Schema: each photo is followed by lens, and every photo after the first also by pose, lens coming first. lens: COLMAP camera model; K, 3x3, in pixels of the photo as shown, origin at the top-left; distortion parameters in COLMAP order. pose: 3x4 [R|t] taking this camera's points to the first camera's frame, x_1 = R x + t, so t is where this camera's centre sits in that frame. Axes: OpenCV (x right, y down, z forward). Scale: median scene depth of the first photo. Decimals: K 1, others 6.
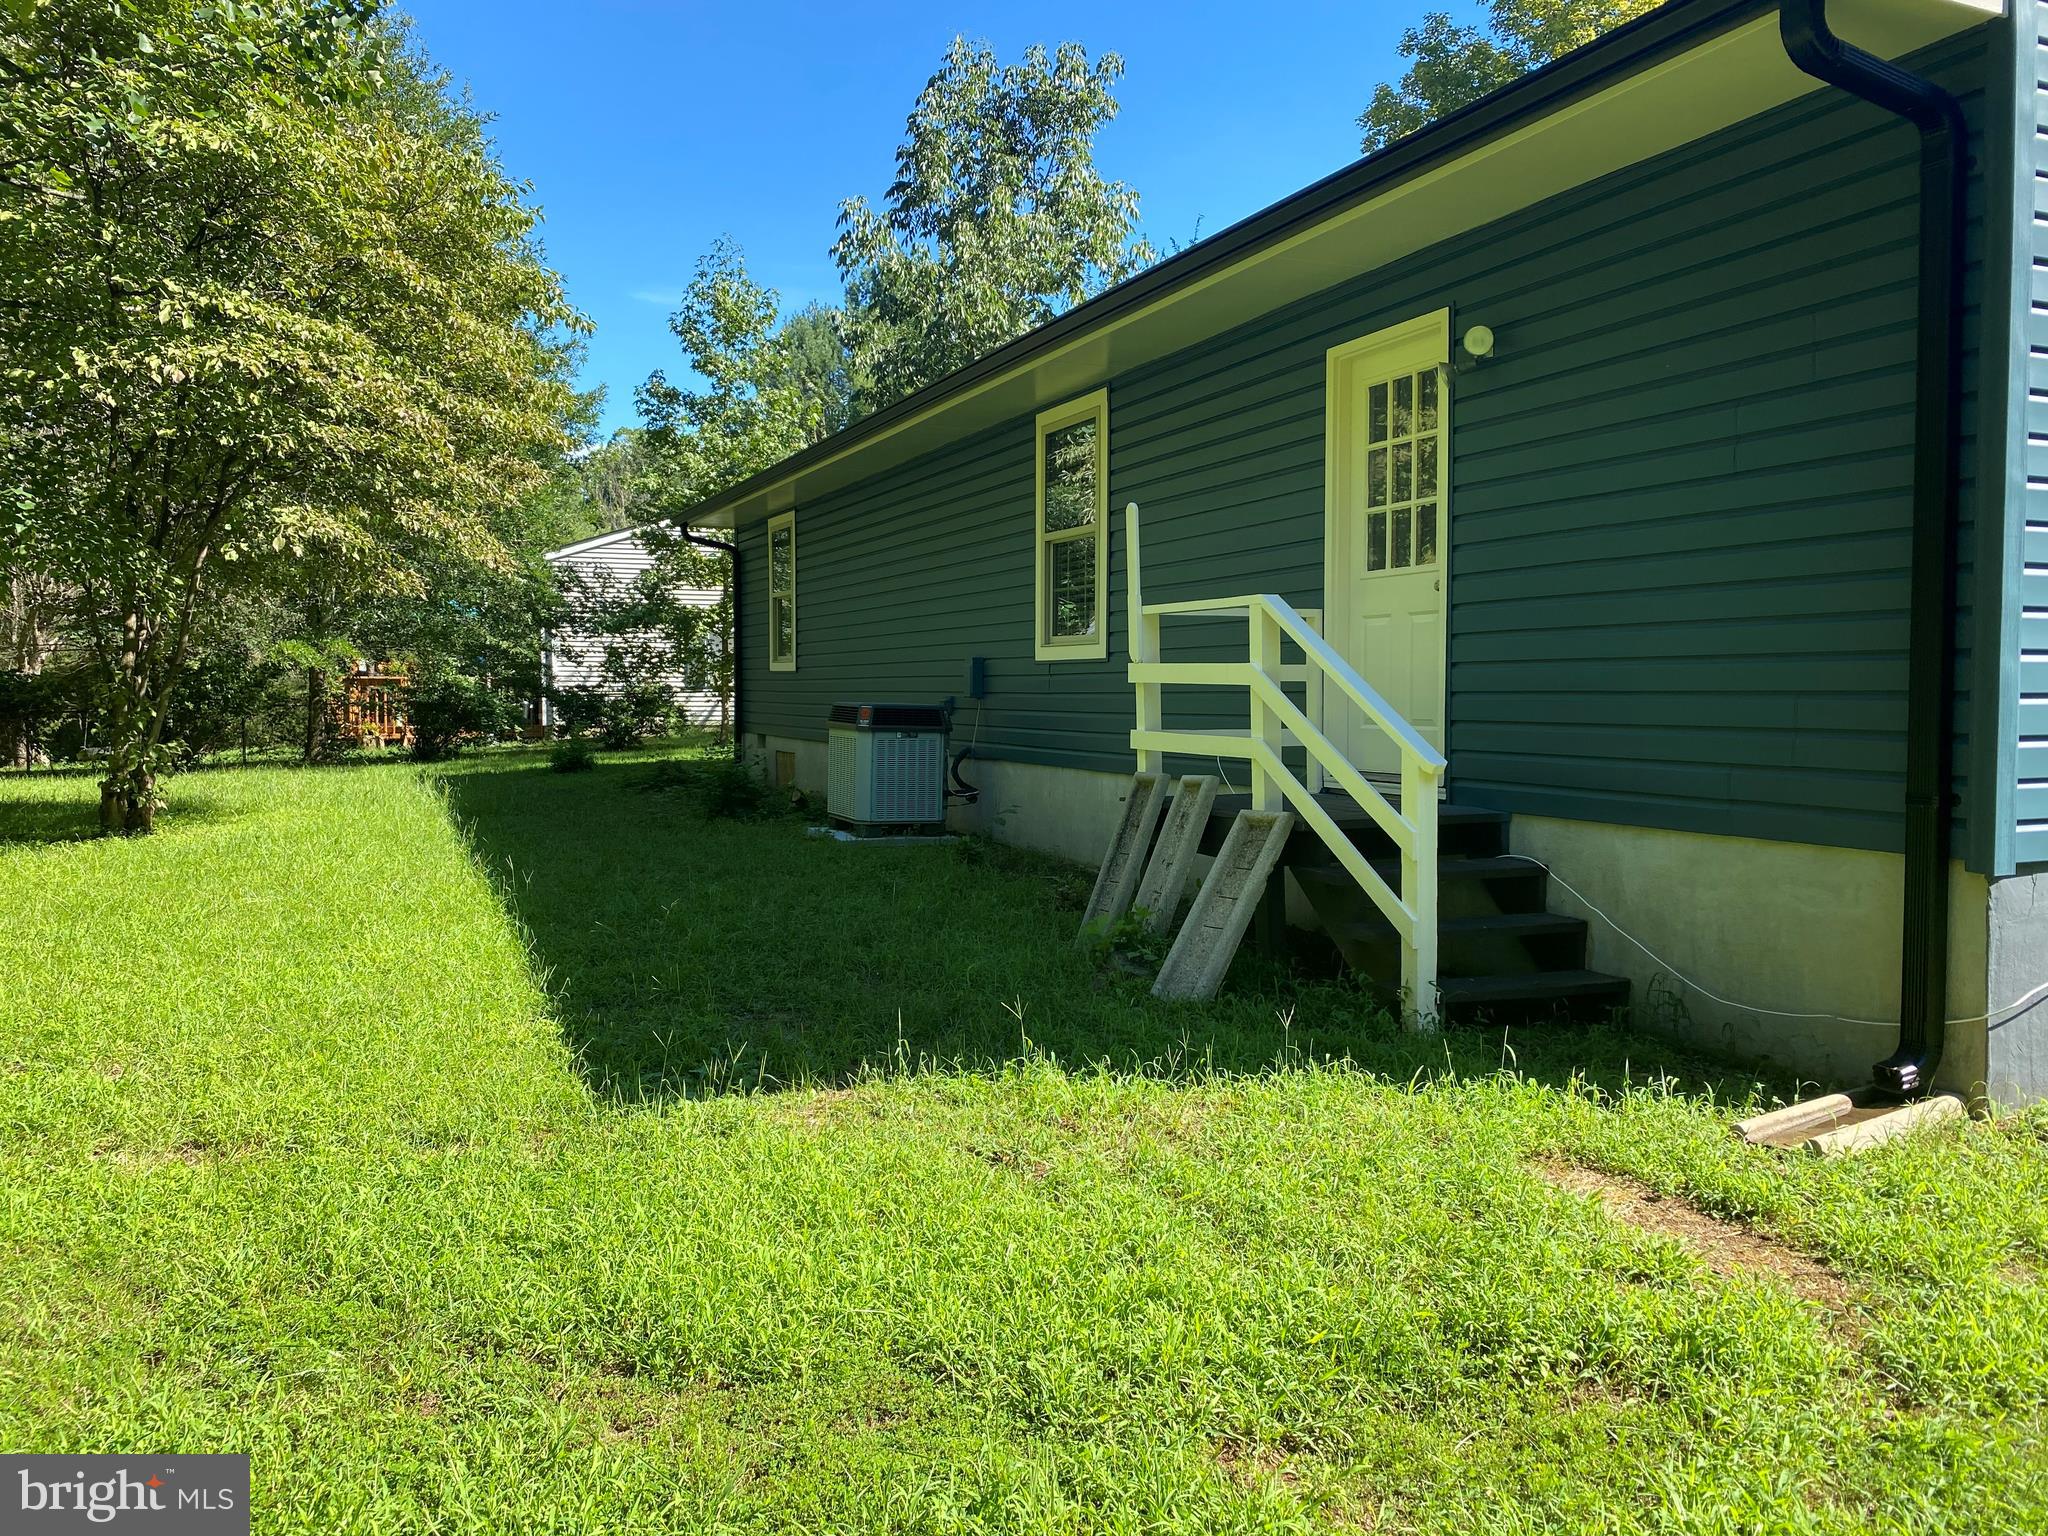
lens RADIAL K [[1560.1, 0, 1024.0], [0, 1560.1, 768.0], [0, 0, 1]] dist [-0.002379, -0.004006]
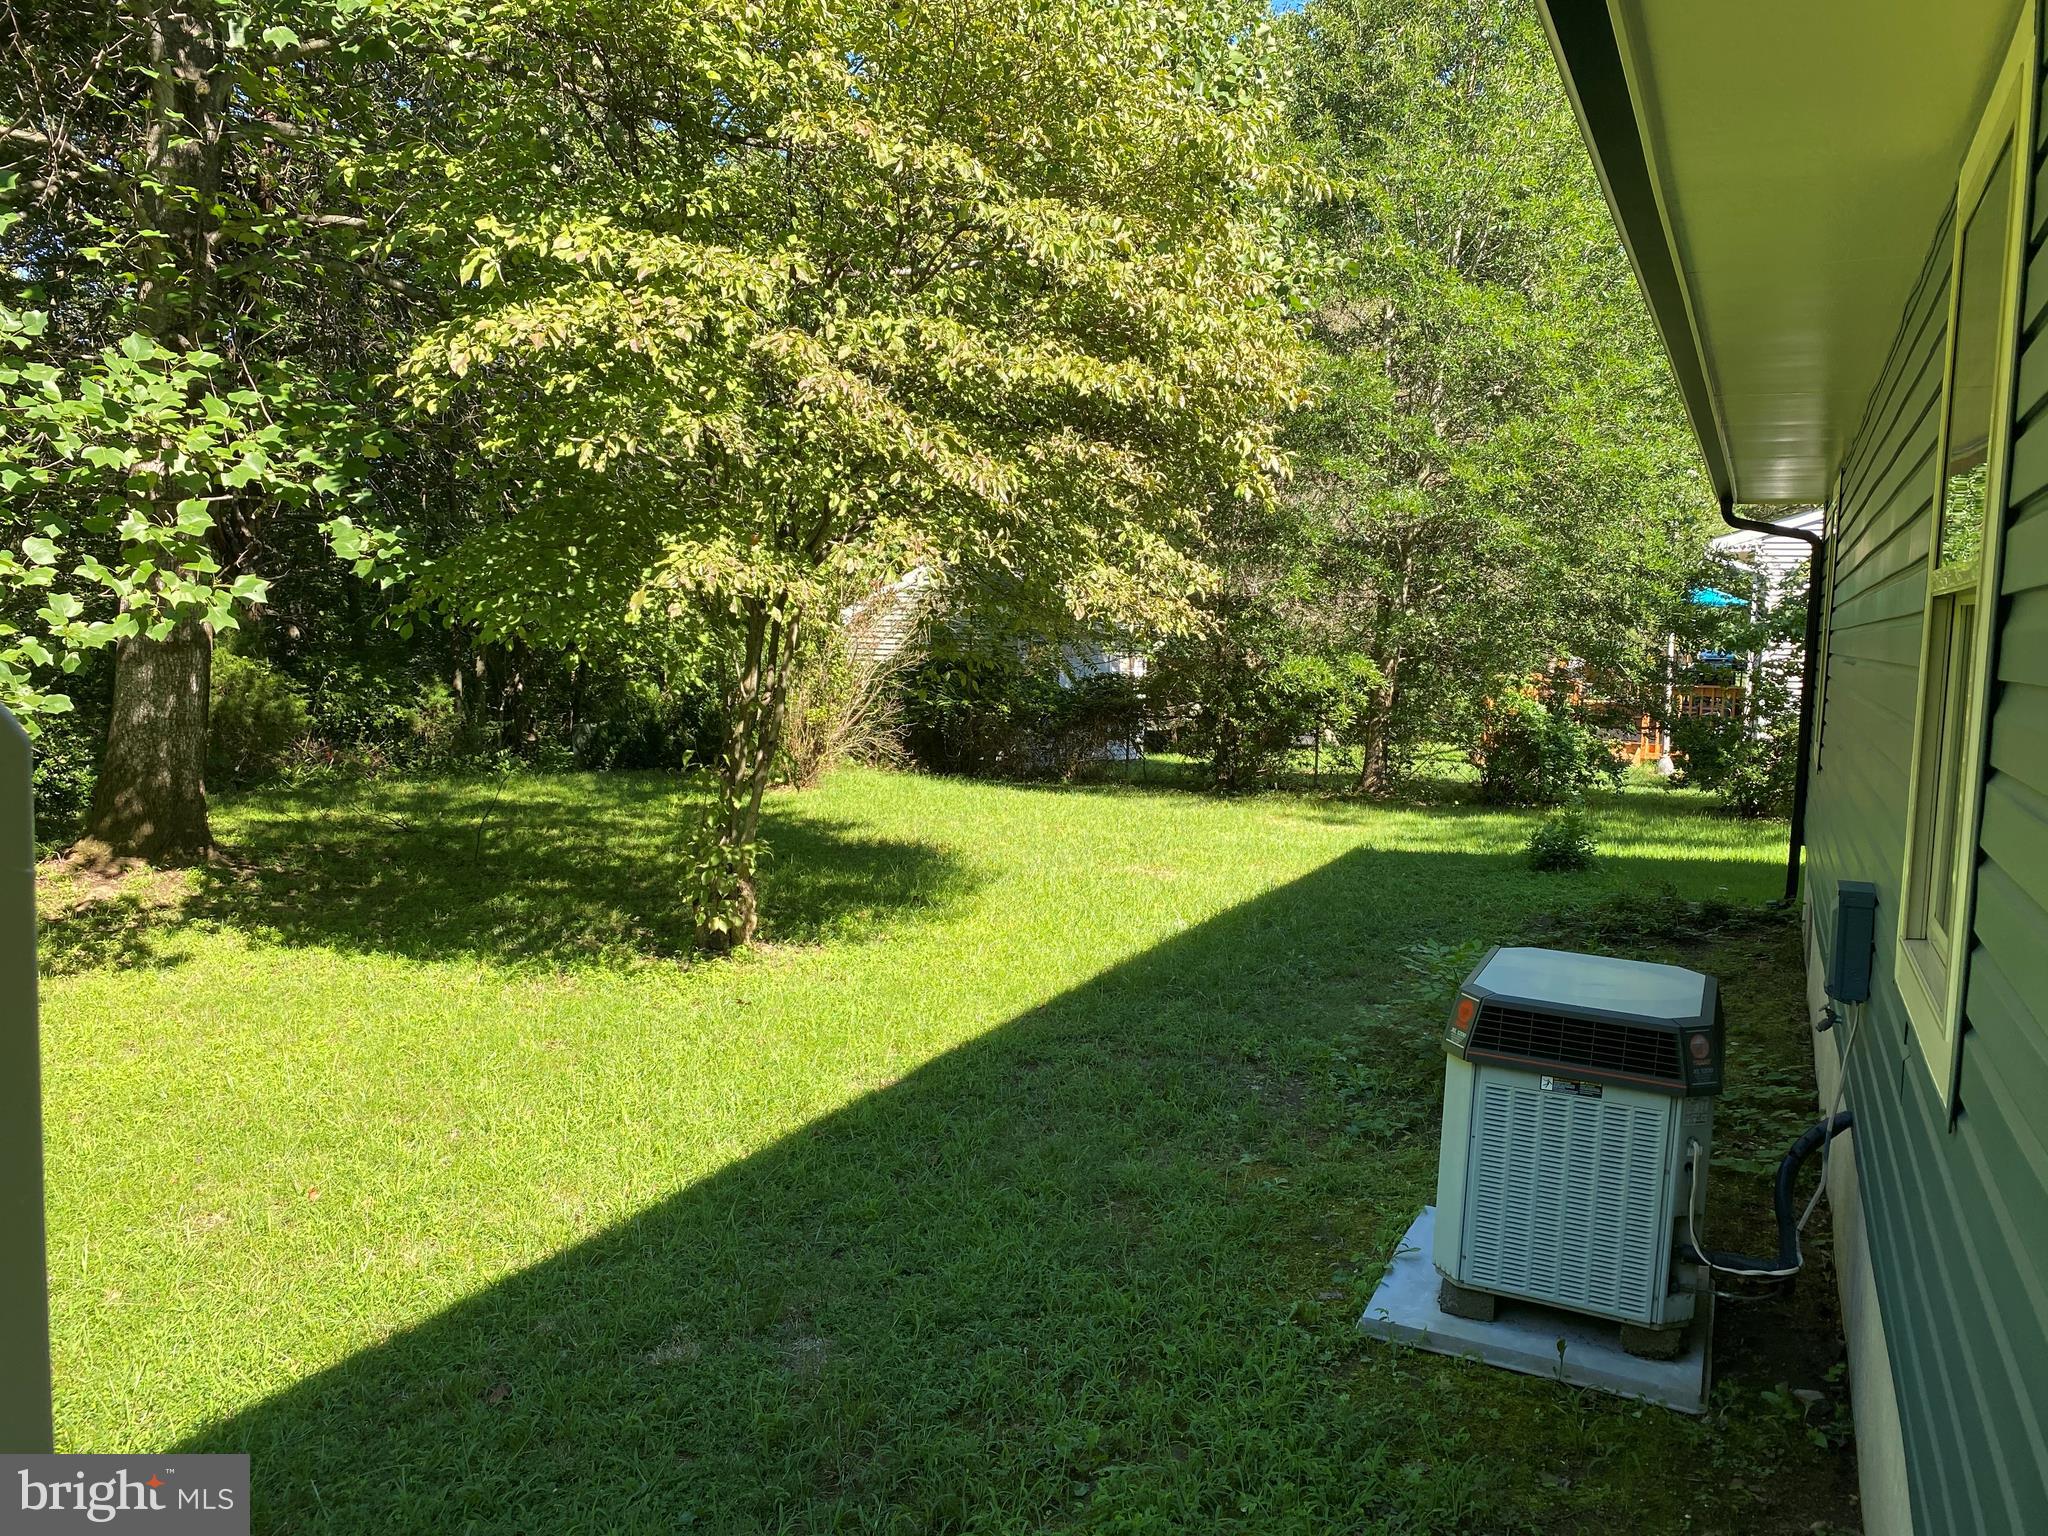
lens RADIAL K [[1560.1, 0, 1024.0], [0, 1560.1, 768.0], [0, 0, 1]] dist [-0.002379, -0.004006]
pose [[0.654418, 0.092353, -0.750471, 0.129306], [-0.071711, 0.995620, 0.059988, -0.119849], [0.752724, 0.014560, 0.658175, 0.662680]]
